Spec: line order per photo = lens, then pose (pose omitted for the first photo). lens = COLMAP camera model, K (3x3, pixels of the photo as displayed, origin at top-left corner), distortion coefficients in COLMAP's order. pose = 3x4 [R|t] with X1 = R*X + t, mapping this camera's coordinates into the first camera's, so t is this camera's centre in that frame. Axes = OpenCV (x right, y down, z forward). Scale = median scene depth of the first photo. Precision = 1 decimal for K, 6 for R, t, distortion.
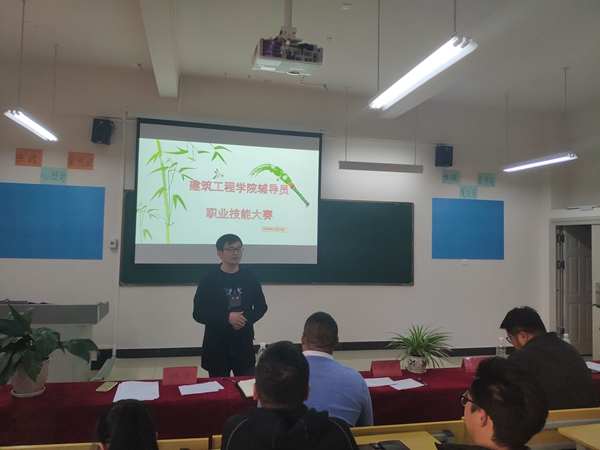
lens RADIAL K [[458.9, 0, 305.1], [0, 458.9, 218.9], [0, 0, 1]] dist [0.086988, -0.173175]
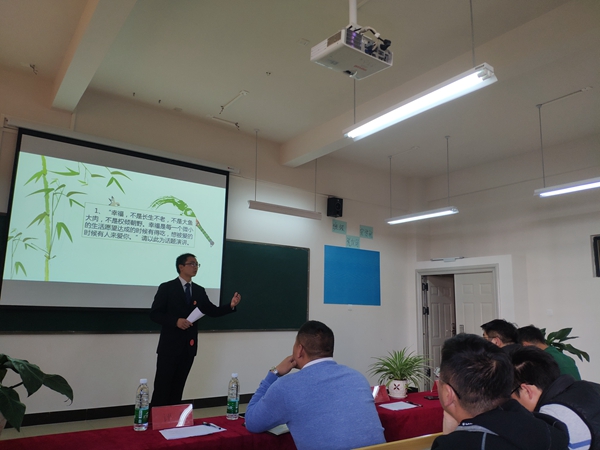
lens RADIAL K [[458.9, 0, 297.0], [0, 458.9, 231.4], [0, 0, 1]] dist [0.086988, -0.173175]
pose [[0.928361, 0.060933, 0.366650, -0.188478], [-0.018737, 0.992889, -0.117564, 0.053755], [-0.371206, 0.102272, 0.922901, 0.069666]]
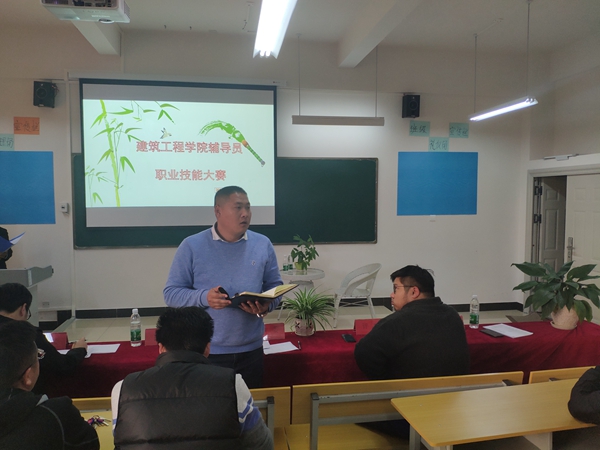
lens RADIAL K [[458.9, 0, 306.3], [0, 458.9, 227.8], [0, 0, 1]] dist [0.086988, -0.173175]
pose [[0.997279, -0.019759, -0.071016, 0.172957], [0.027543, 0.993510, 0.110360, -0.000225], [0.068374, -0.112015, 0.991351, 0.033876]]
